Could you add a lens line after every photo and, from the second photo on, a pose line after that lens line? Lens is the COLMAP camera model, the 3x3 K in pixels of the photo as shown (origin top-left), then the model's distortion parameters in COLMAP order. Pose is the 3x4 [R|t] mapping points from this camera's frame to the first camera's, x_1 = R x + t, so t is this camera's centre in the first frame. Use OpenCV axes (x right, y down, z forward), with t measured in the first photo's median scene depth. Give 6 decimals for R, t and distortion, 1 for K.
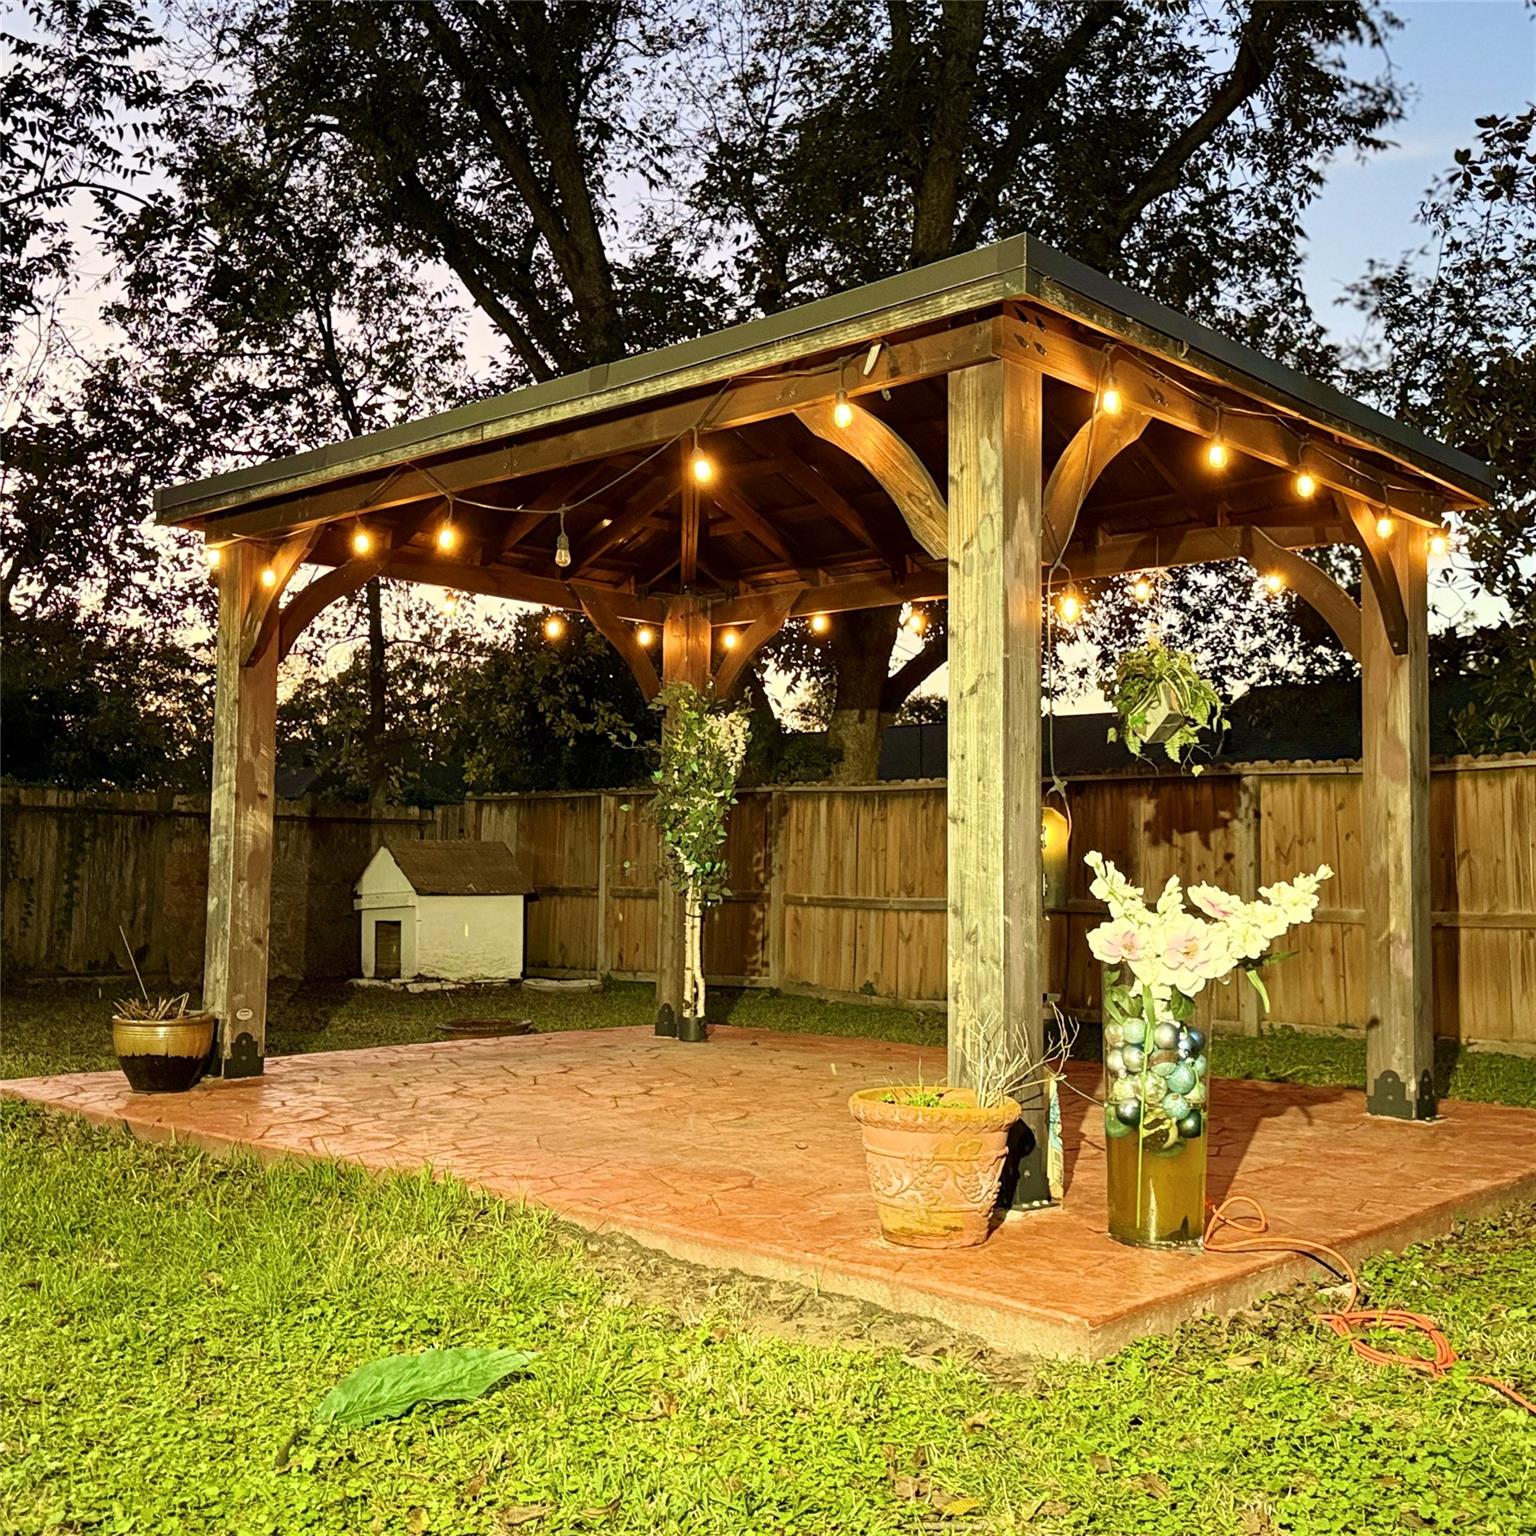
lens RADIAL K [[1718.0, 0, 767.8], [0, 1718.0, 765.2], [0, 0, 1]] dist [0.135193, 0.000000]
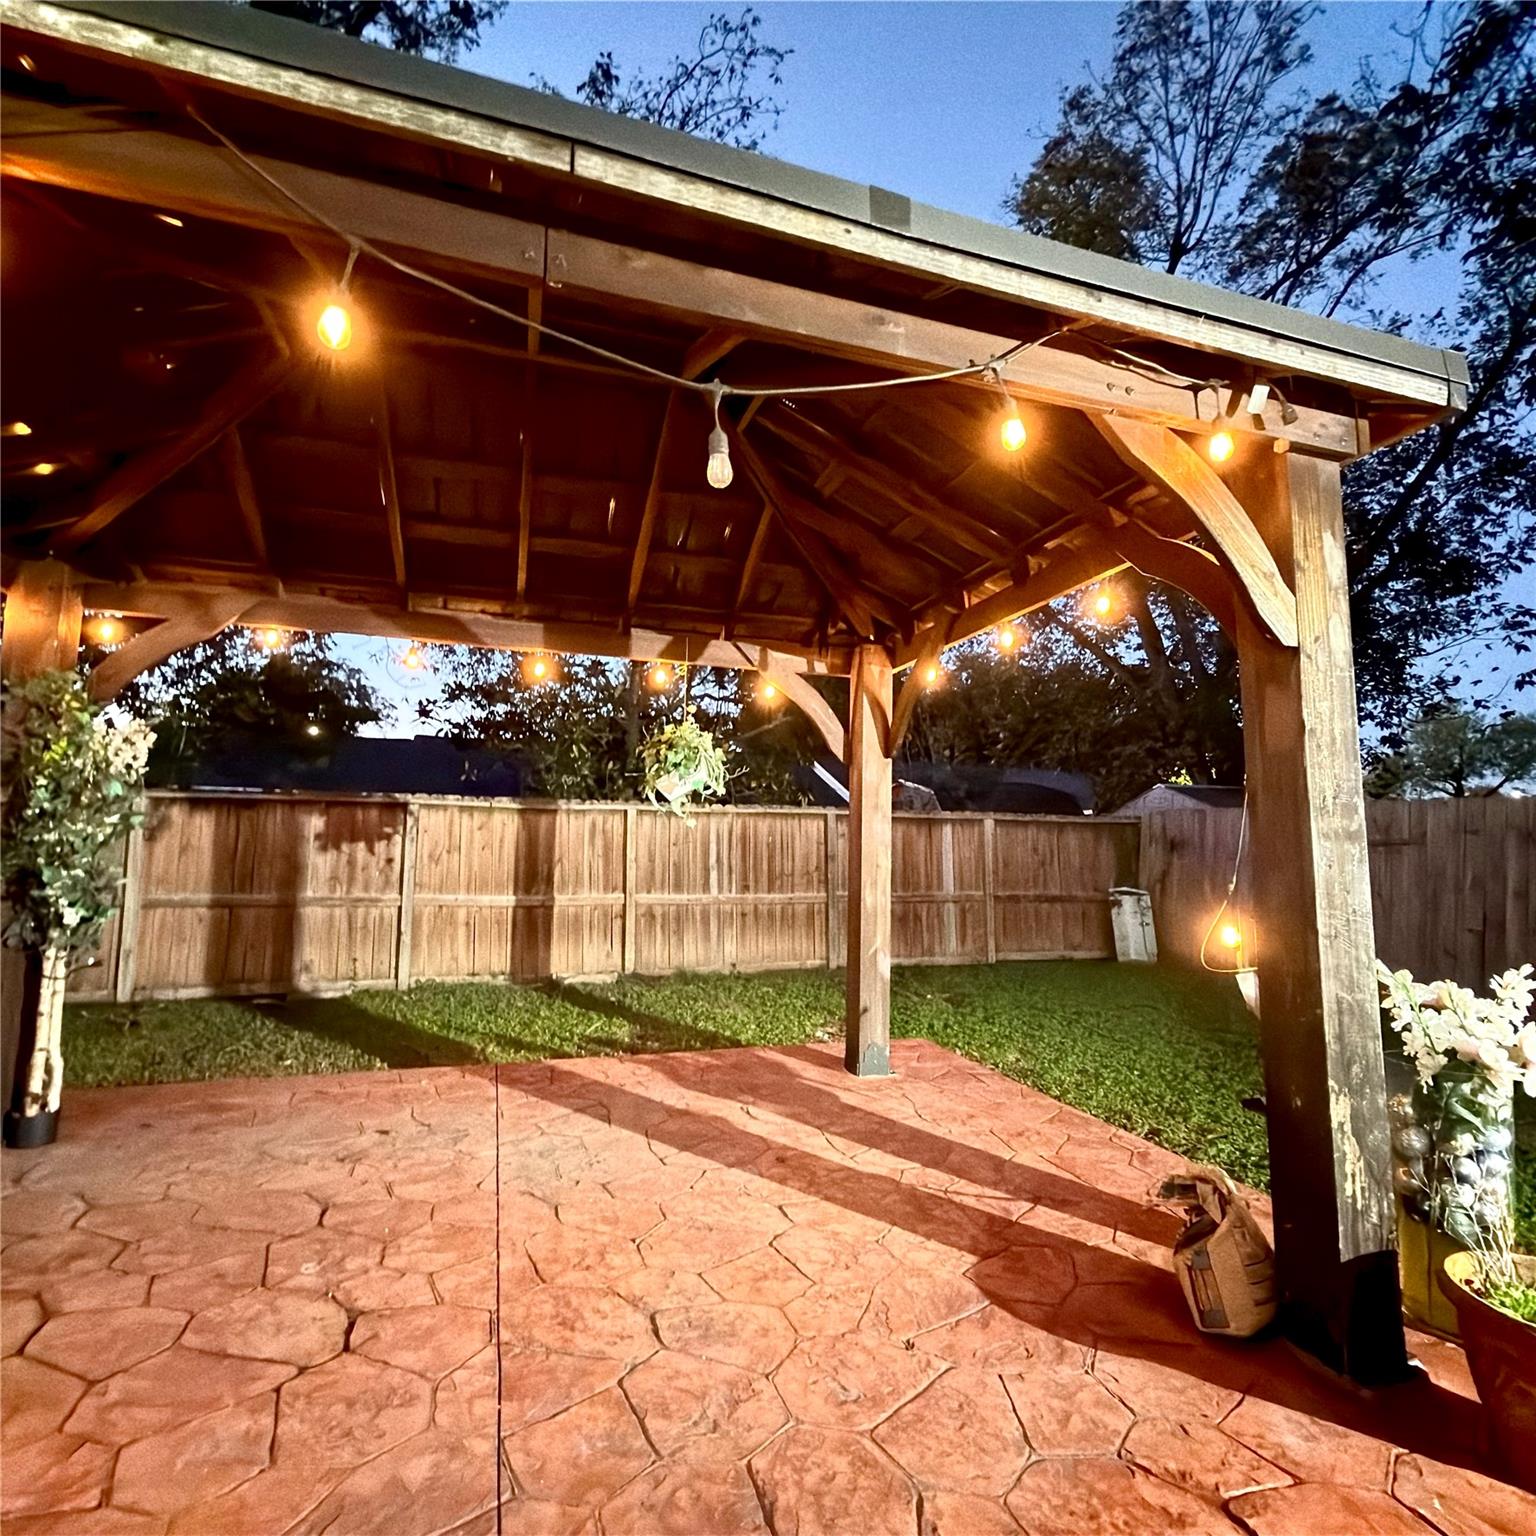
lens RADIAL K [[810.3, 0, 769.4], [0, 810.3, 766.1], [0, 0, 1]] dist [0.002972, -0.002244]
pose [[0.478067, 0.084661, 0.874233, -0.214544], [-0.067515, 0.995941, -0.059528, -0.006300], [-0.875724, -0.030566, 0.481843, 0.550985]]
